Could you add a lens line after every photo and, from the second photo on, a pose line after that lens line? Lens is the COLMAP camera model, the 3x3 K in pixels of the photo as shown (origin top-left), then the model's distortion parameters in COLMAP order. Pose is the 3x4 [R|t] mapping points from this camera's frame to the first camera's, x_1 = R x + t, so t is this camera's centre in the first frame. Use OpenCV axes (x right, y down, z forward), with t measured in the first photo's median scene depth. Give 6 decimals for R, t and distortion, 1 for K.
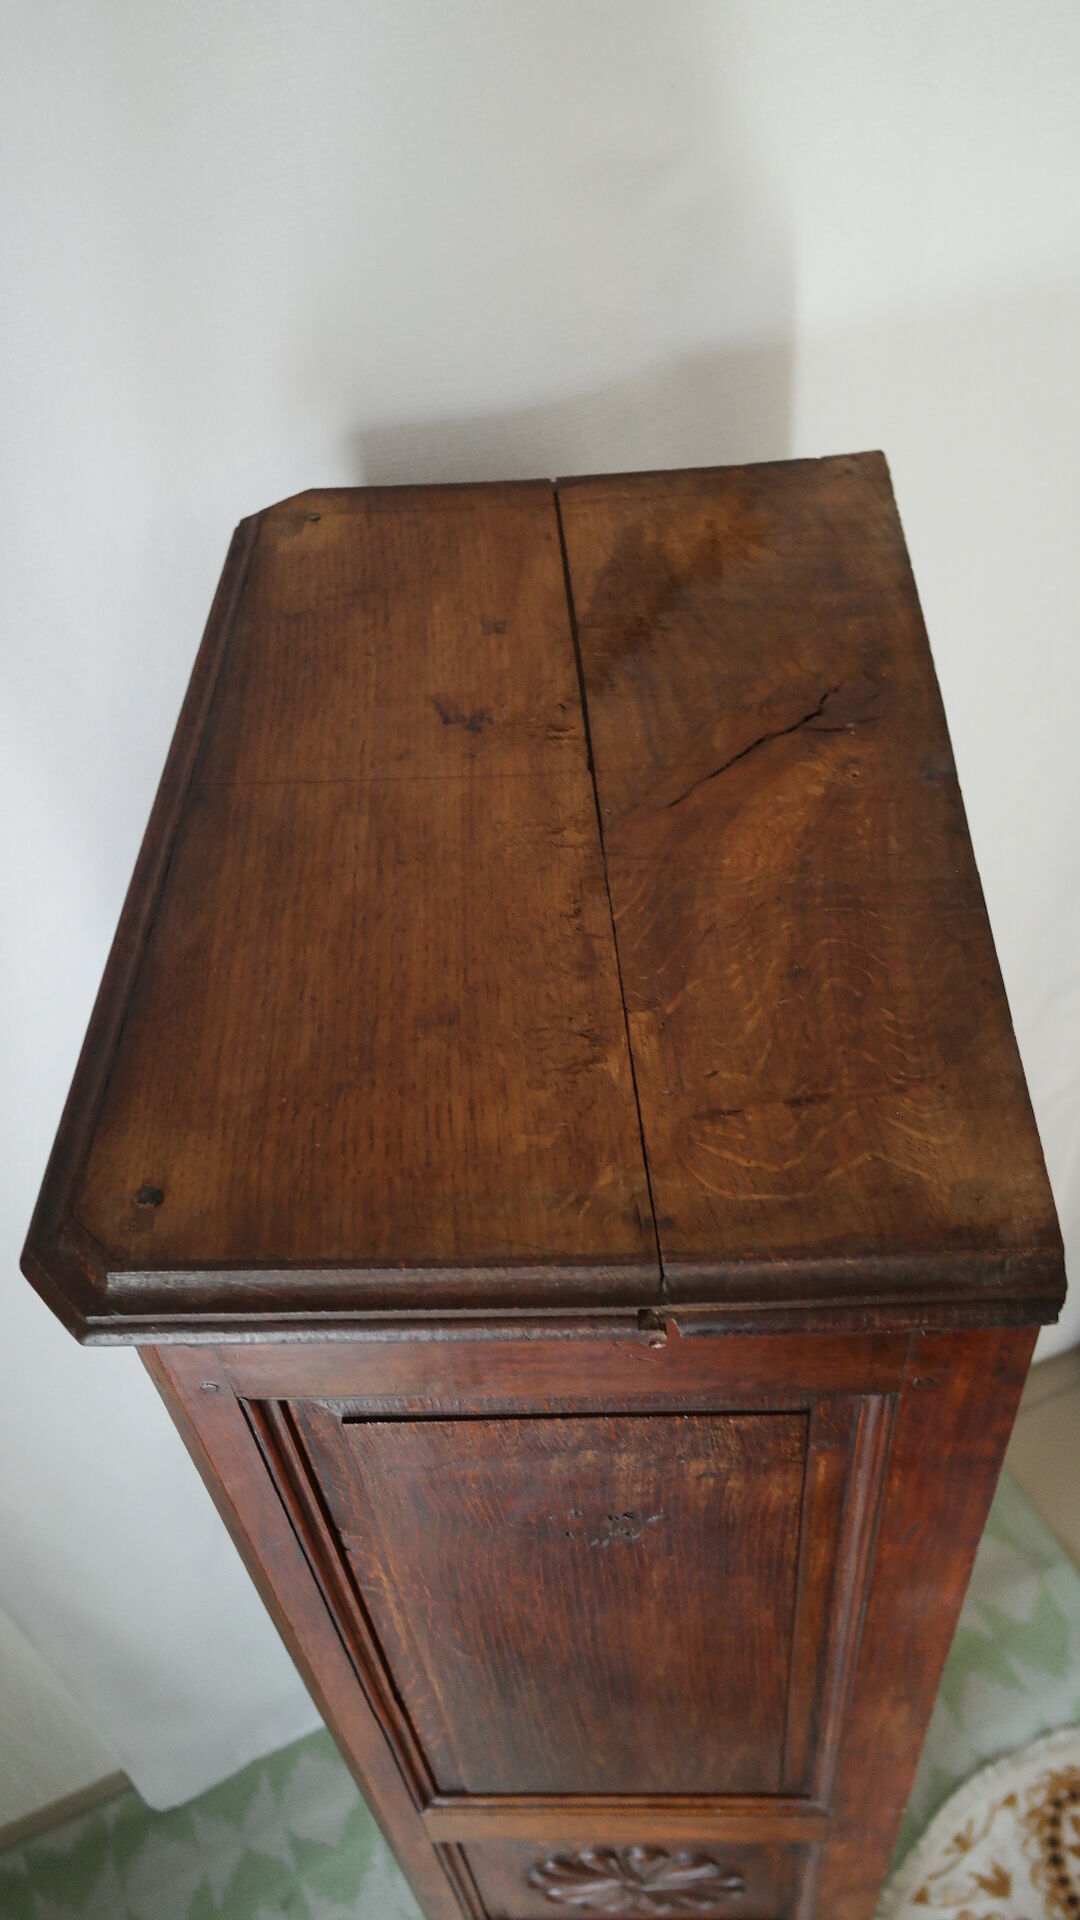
lens RADIAL K [[1663.9, 0, 540.0], [0, 1663.9, 960.0], [0, 0, 1]] dist [0.003592, 0.002447]
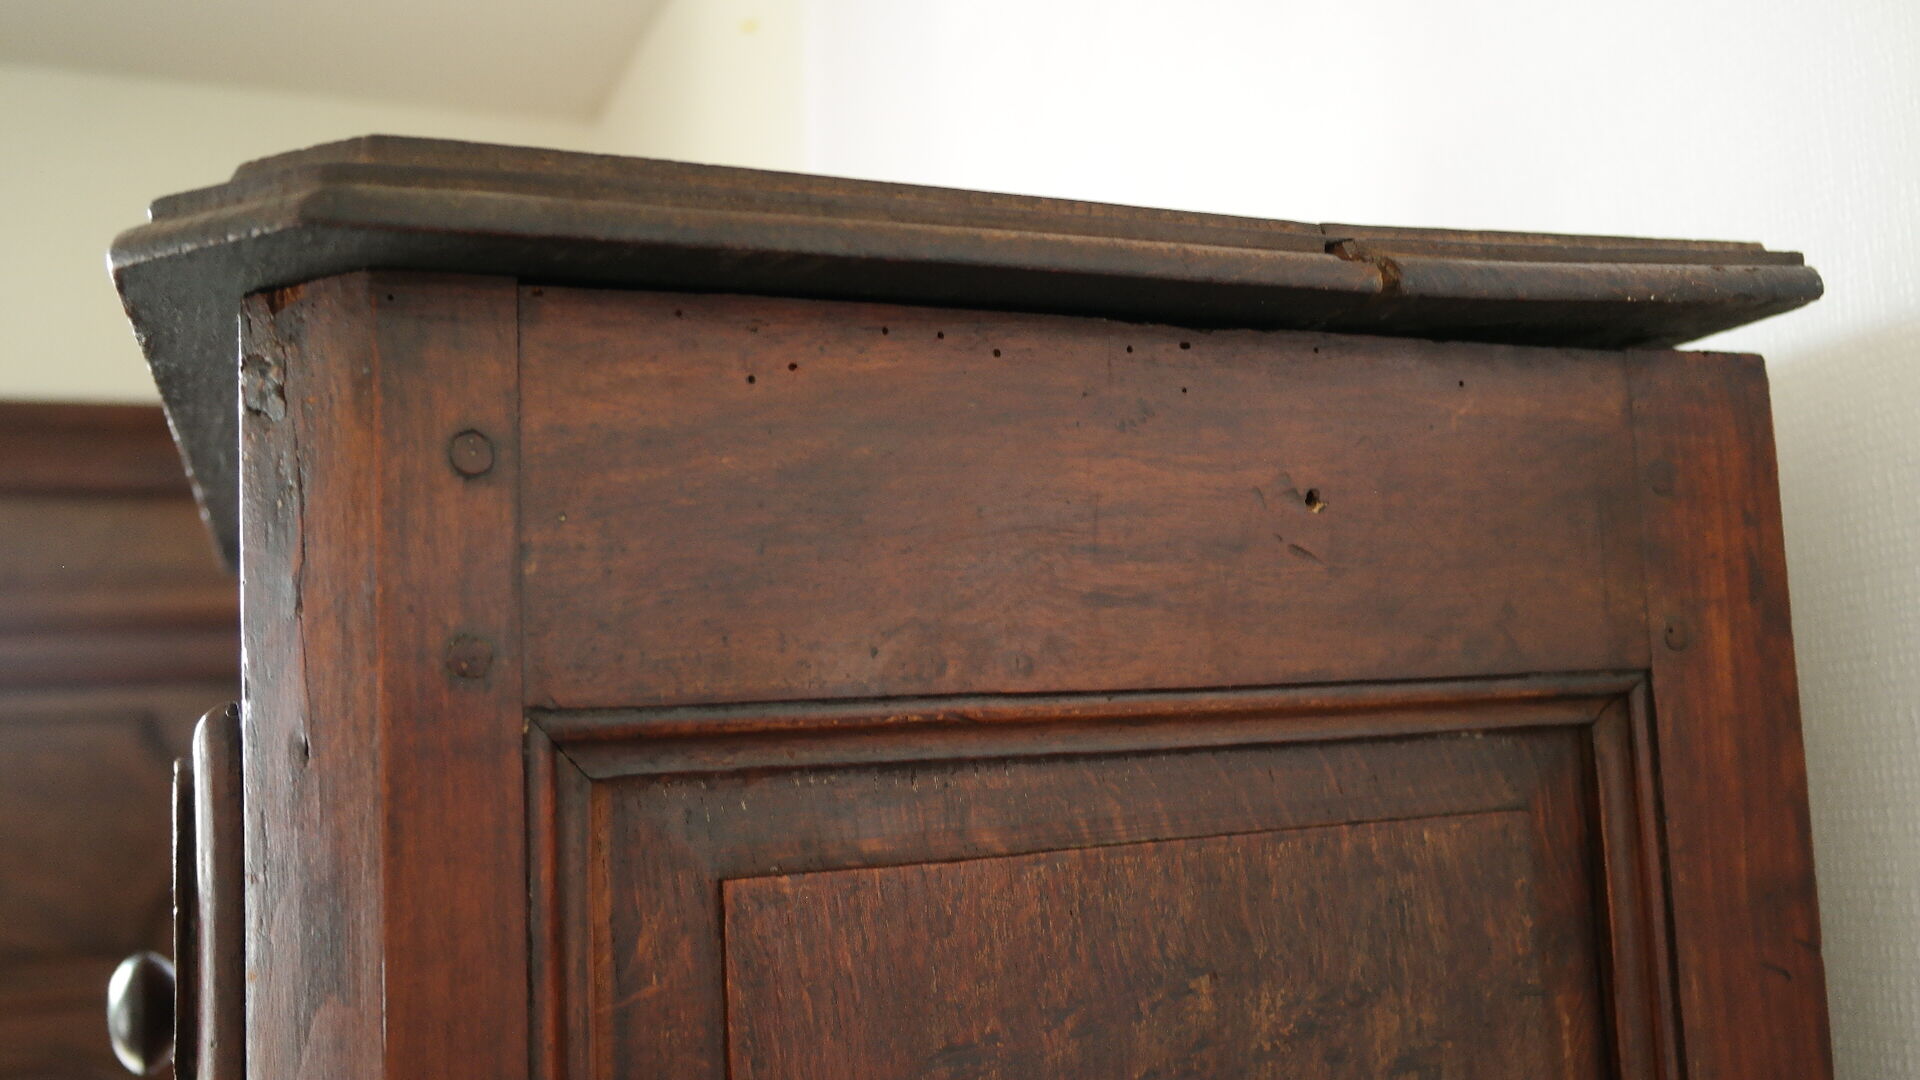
lens RADIAL K [[1663.9, 0, 1033.0], [0, 1663.9, 539.8], [0, 0, 1]] dist [0.003592, 0.002447]
pose [[0.896616, 0.079877, 0.435545, -0.257620], [0.309240, 0.591055, -0.745000, 0.611525], [-0.316939, 0.802667, 0.505248, 0.714222]]
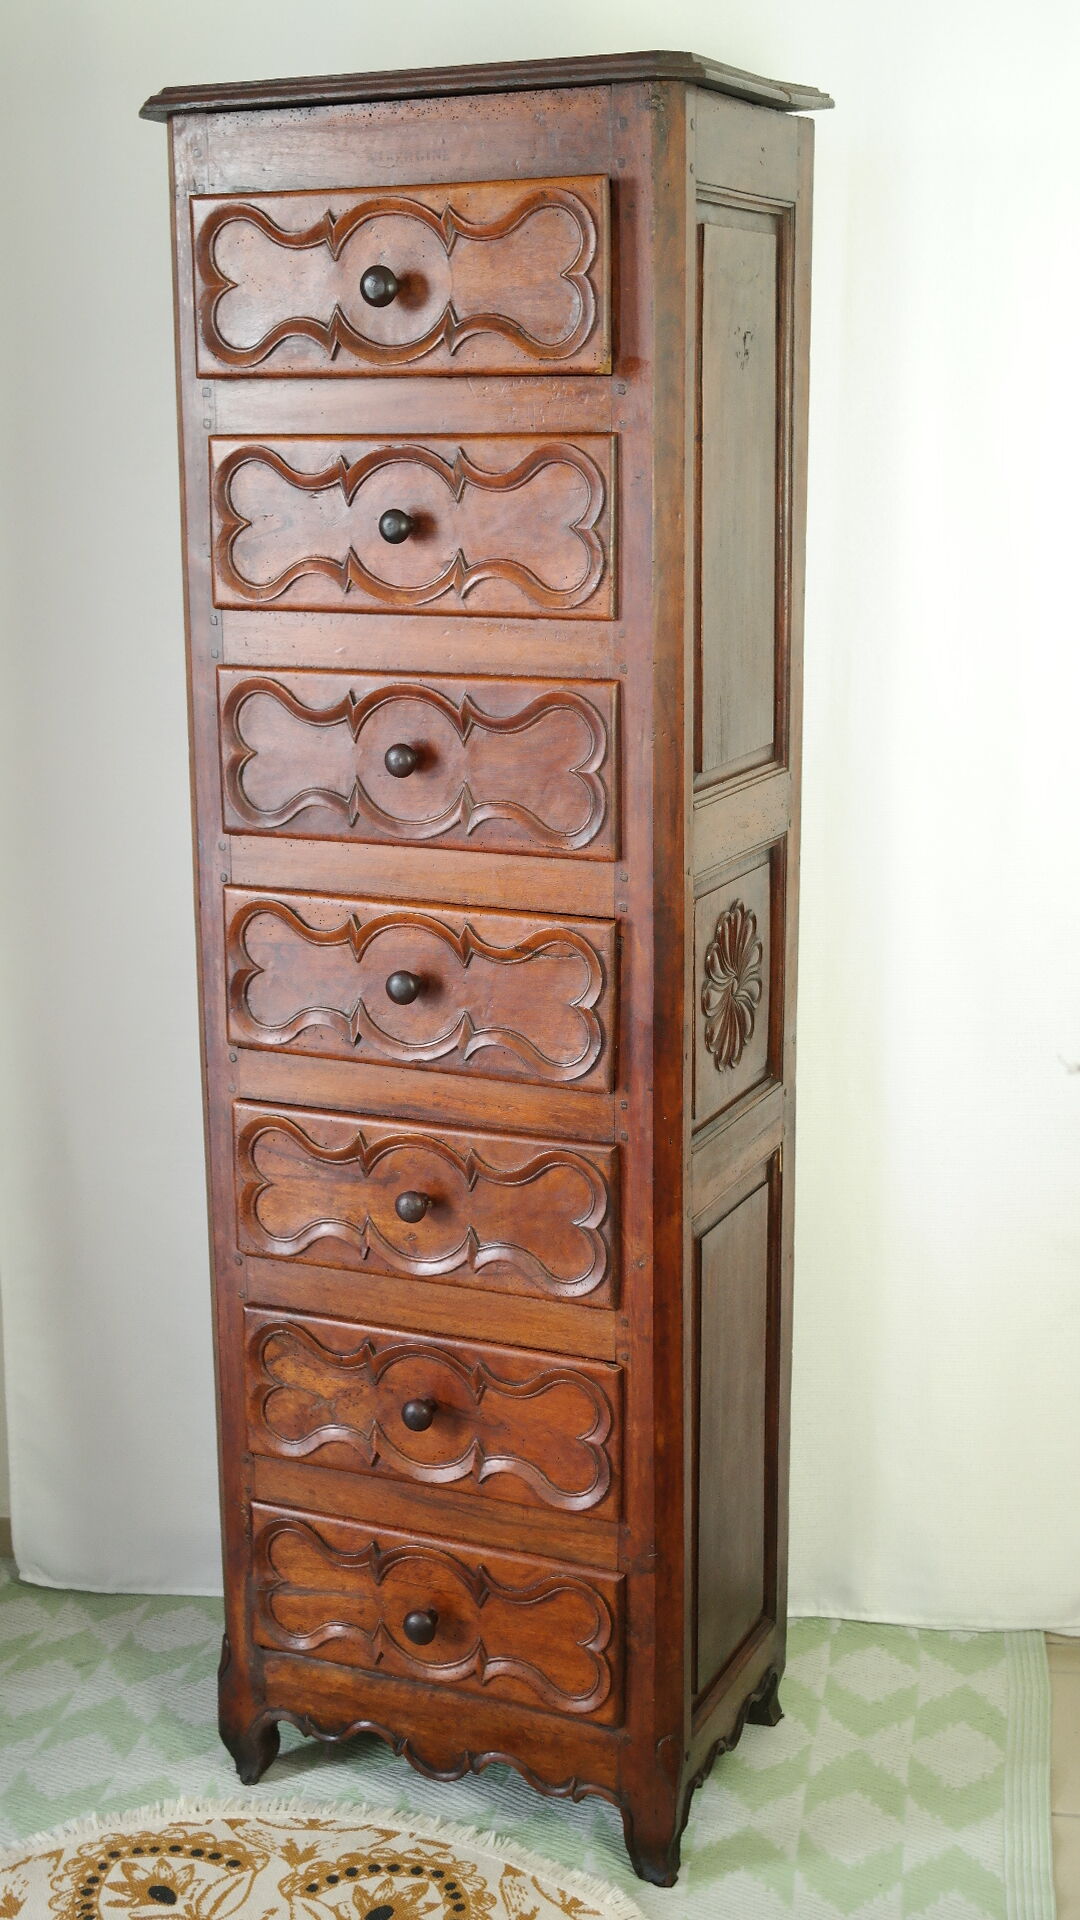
lens RADIAL K [[2468.4, 0, 540.0], [0, 2468.4, 960.0], [0, 0, 1]] dist [0.006641, -0.036384]
pose [[0.389302, -0.131369, 0.911694, -3.321849], [0.661379, 0.728770, -0.177404, 1.440781], [-0.641110, 0.672039, 0.370596, 0.637952]]
